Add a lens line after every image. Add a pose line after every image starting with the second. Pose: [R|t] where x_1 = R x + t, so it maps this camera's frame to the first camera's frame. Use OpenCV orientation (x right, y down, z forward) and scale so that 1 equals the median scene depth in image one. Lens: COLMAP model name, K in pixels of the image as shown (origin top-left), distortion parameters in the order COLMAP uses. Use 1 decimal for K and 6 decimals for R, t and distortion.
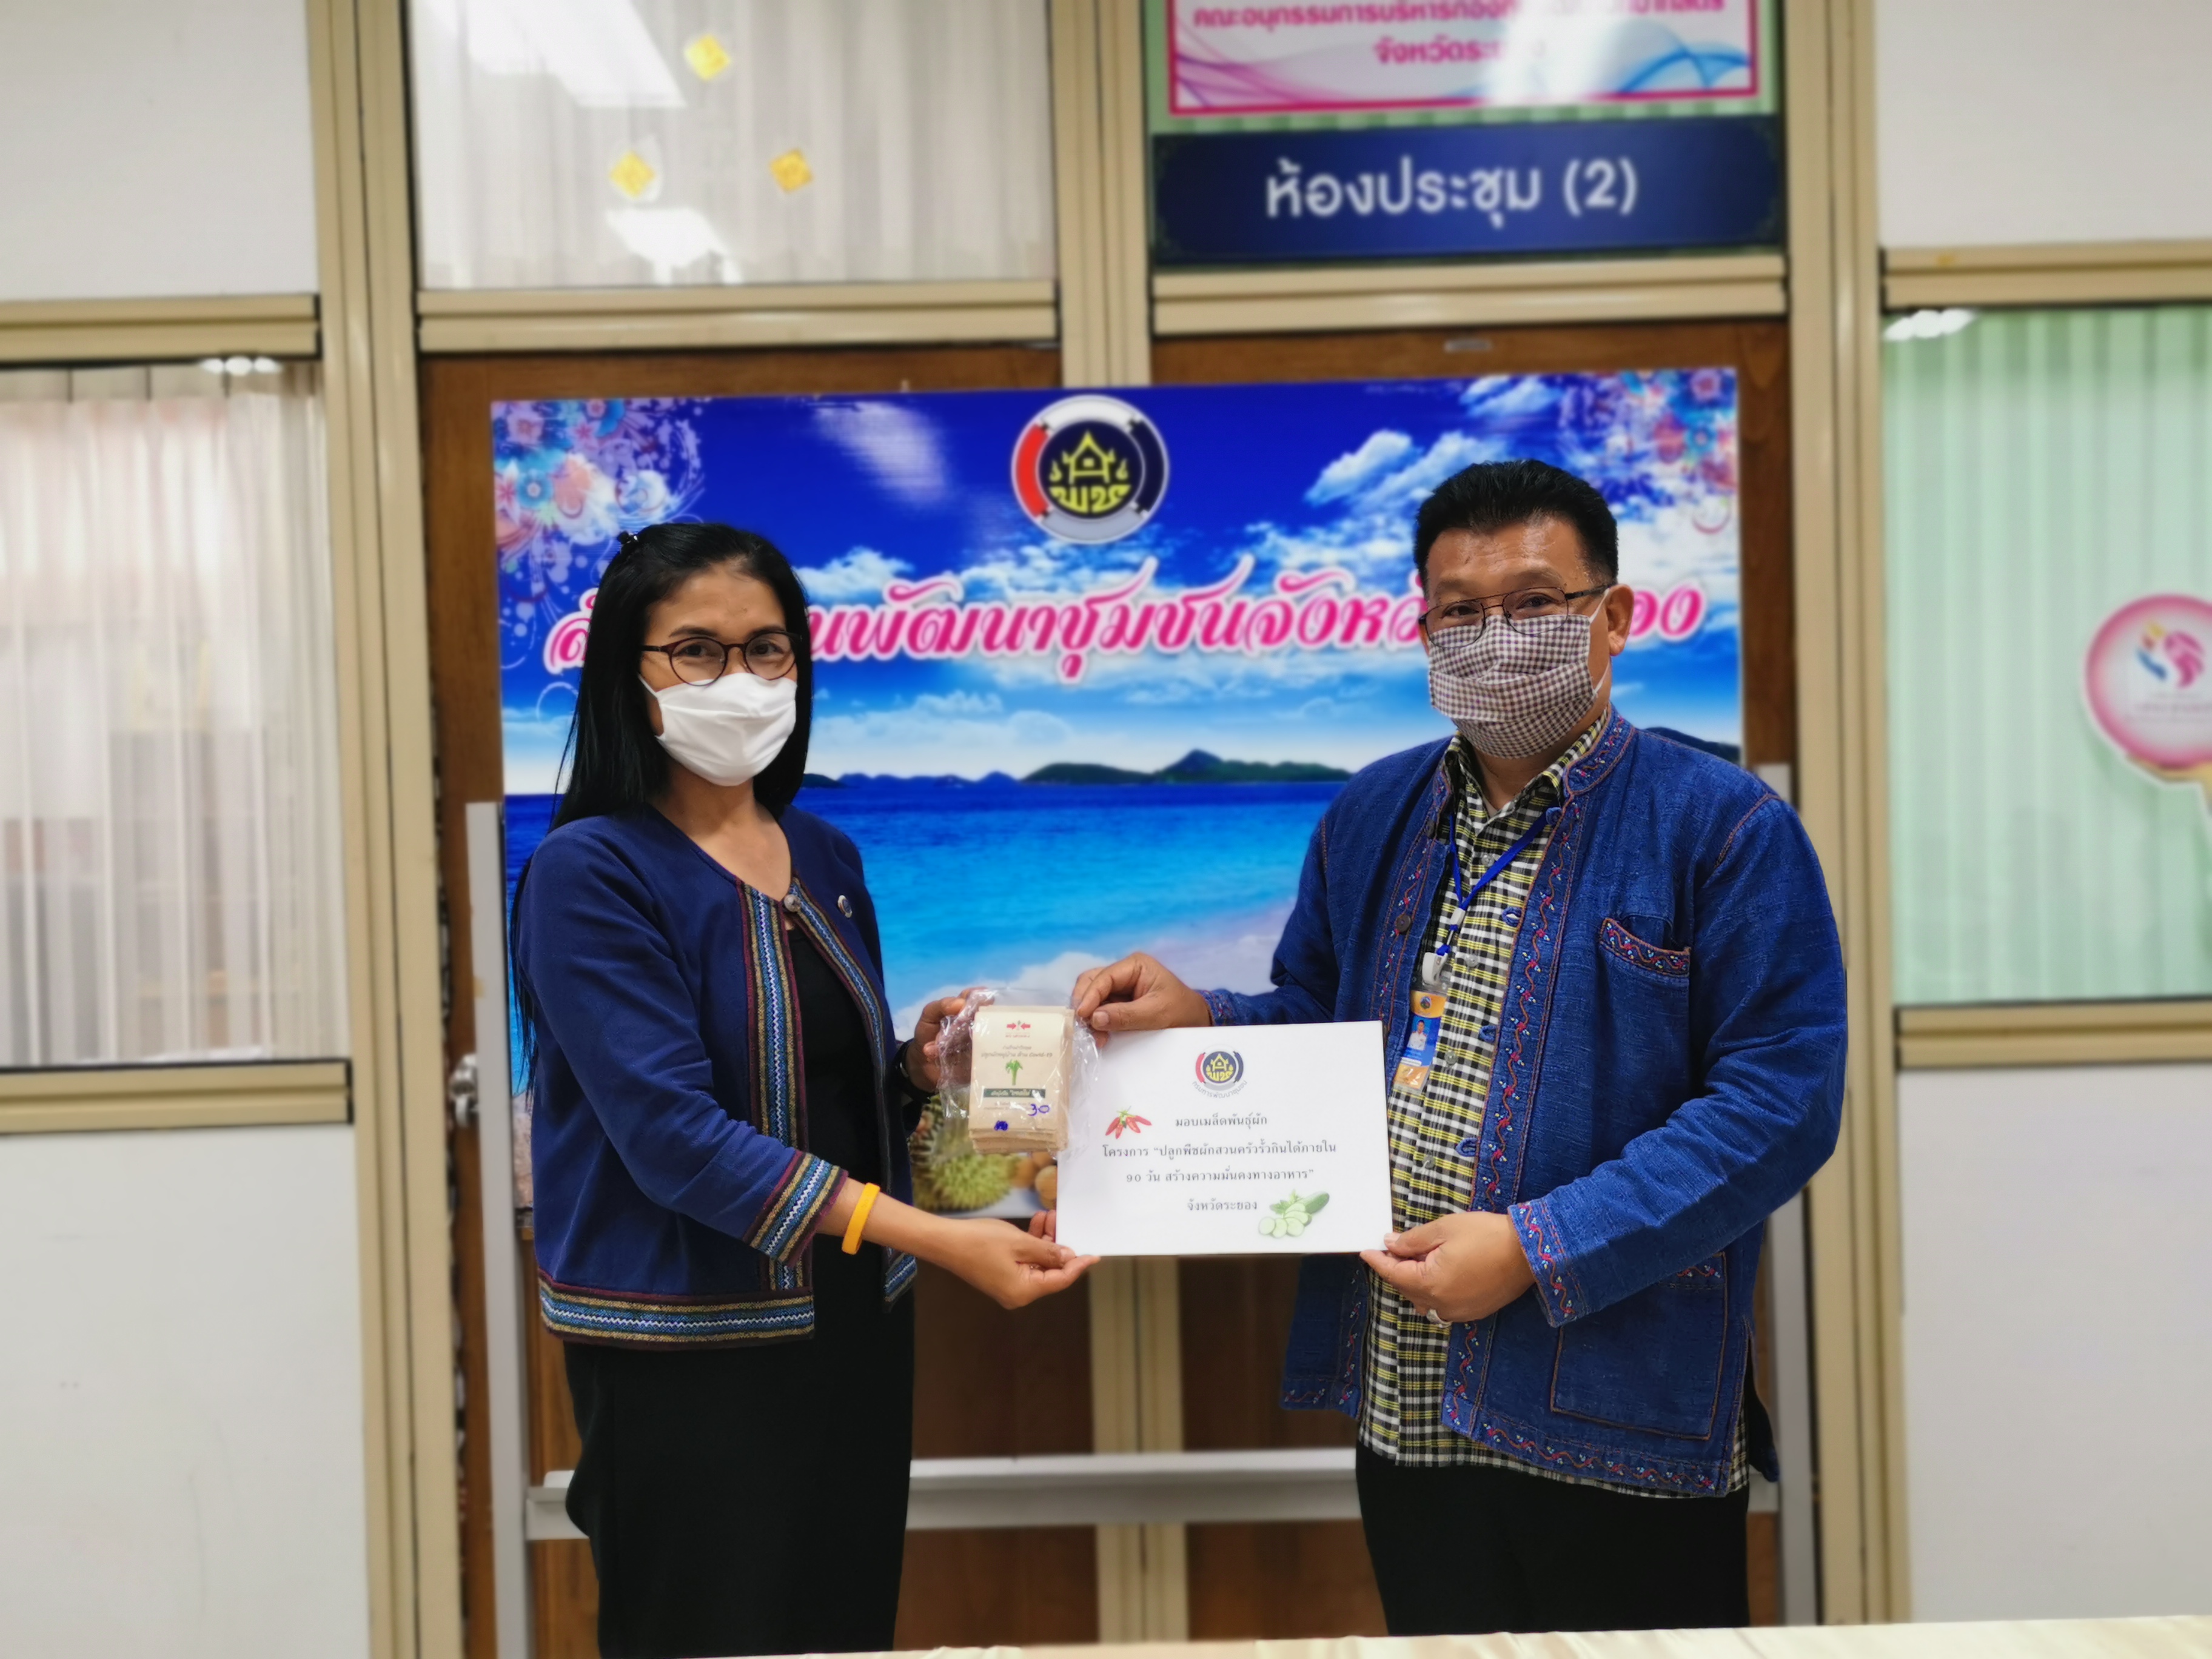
lens RADIAL K [[2092.1, 0, 1116.4], [0, 2092.1, 827.6], [0, 0, 1]] dist [0.037167, 0.000000]
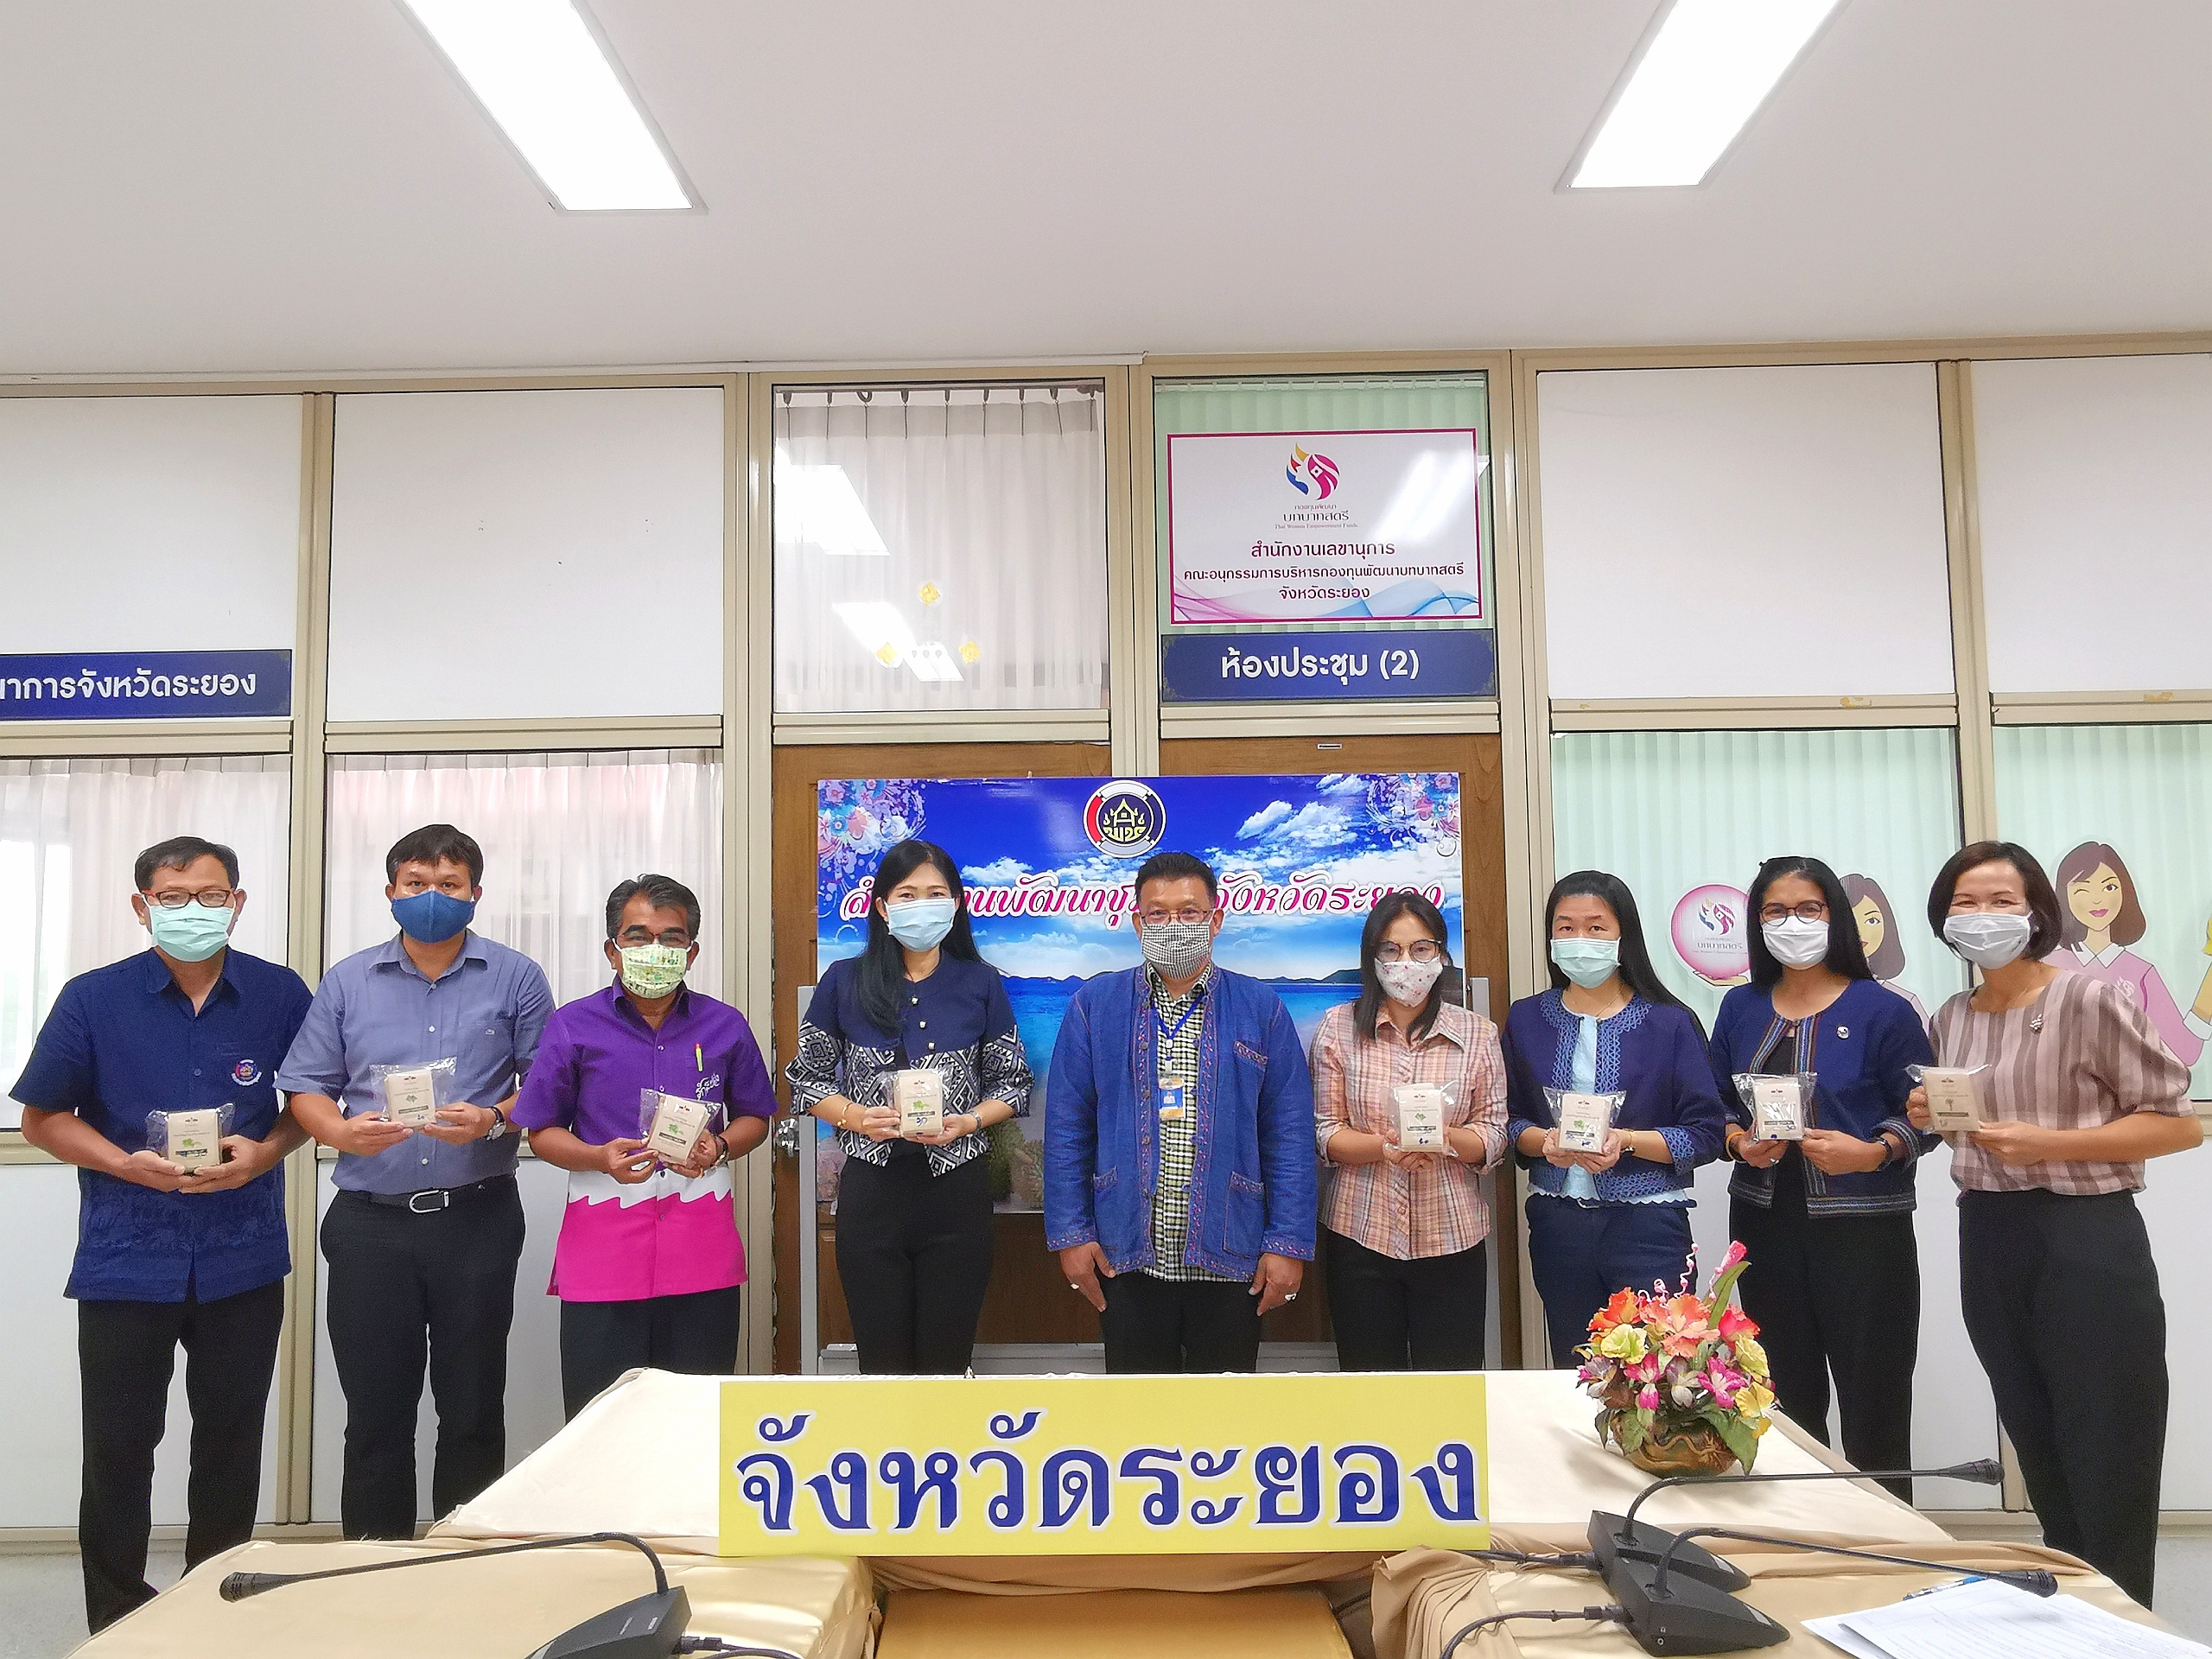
lens RADIAL K [[1595.1, 0, 1111.8], [0, 1595.1, 828.9], [0, 0, 1]] dist [0.009240, 0.005577]
pose [[0.999526, 0.014276, -0.027280, 0.015772], [-0.016701, 0.995724, -0.090850, -0.027472], [0.025866, 0.091263, 0.995491, -0.460501]]
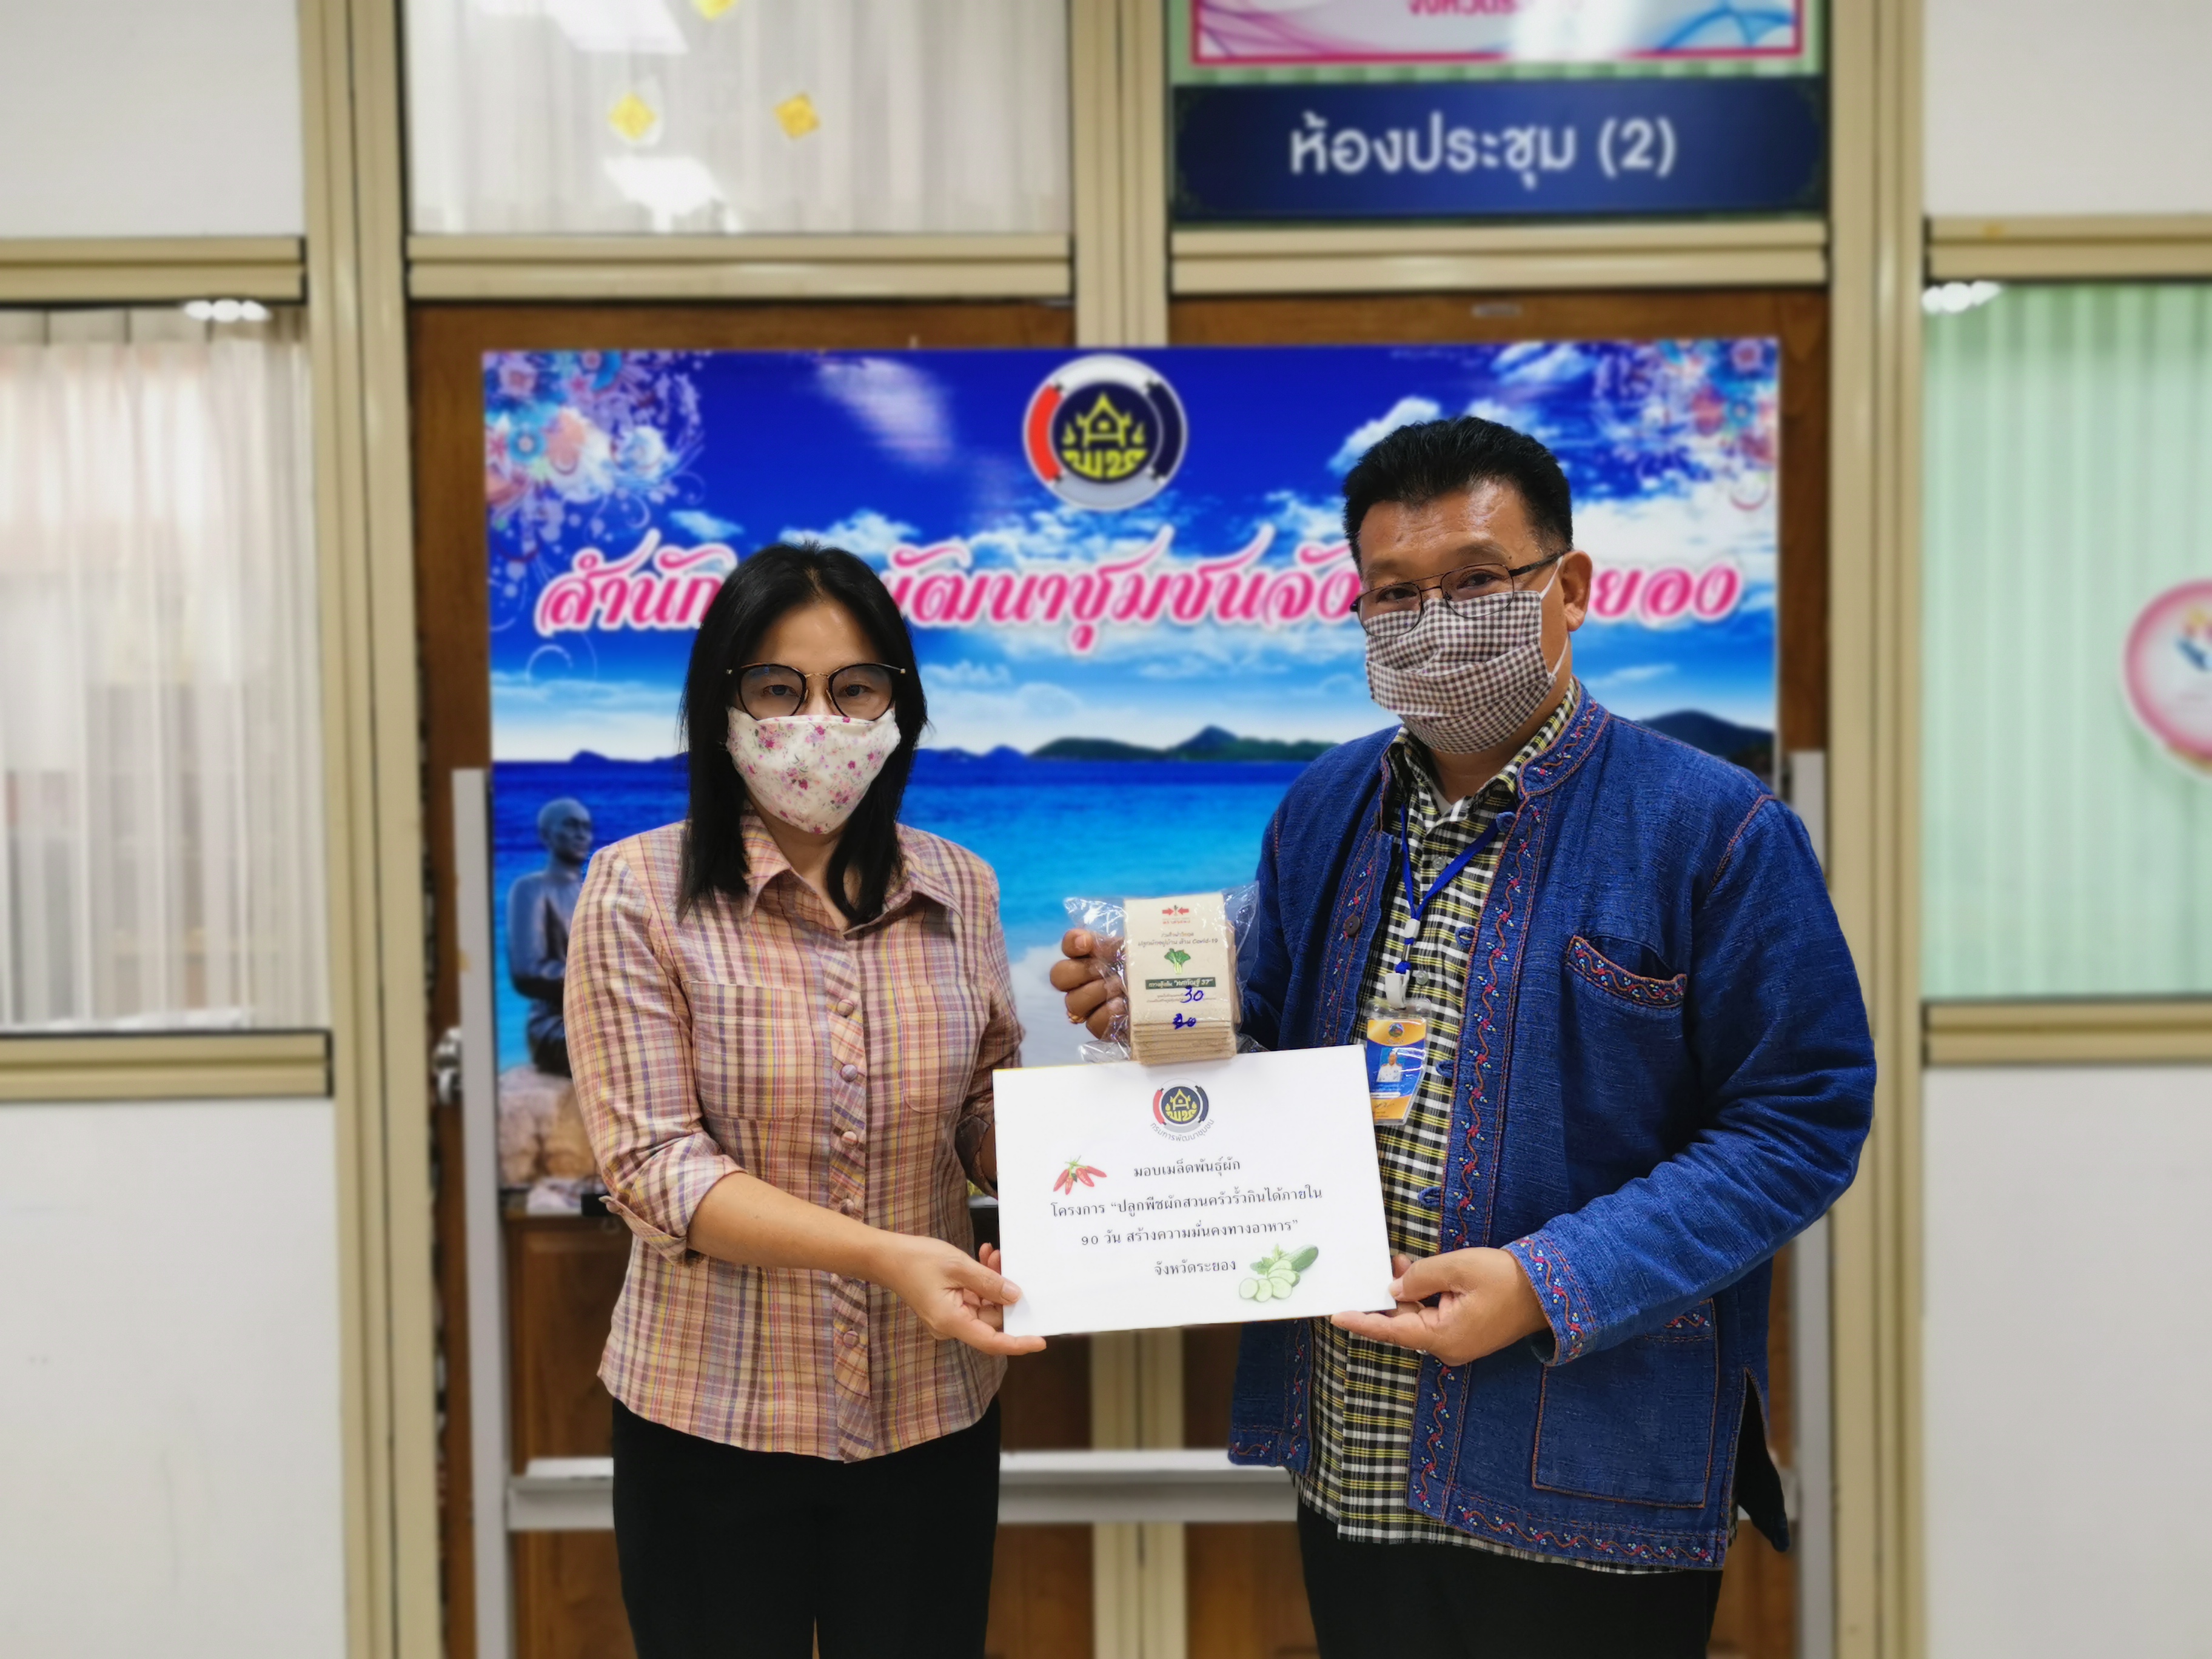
lens RADIAL K [[2092.1, 0, 1112.4], [0, 2092.1, 830.8], [0, 0, 1]] dist [0.037167, 0.000000]
pose [[0.999864, 0.016074, 0.003605, -0.009657], [-0.016137, 0.999708, 0.018012, -0.005642], [-0.003314, -0.018068, 0.999831, 0.034441]]
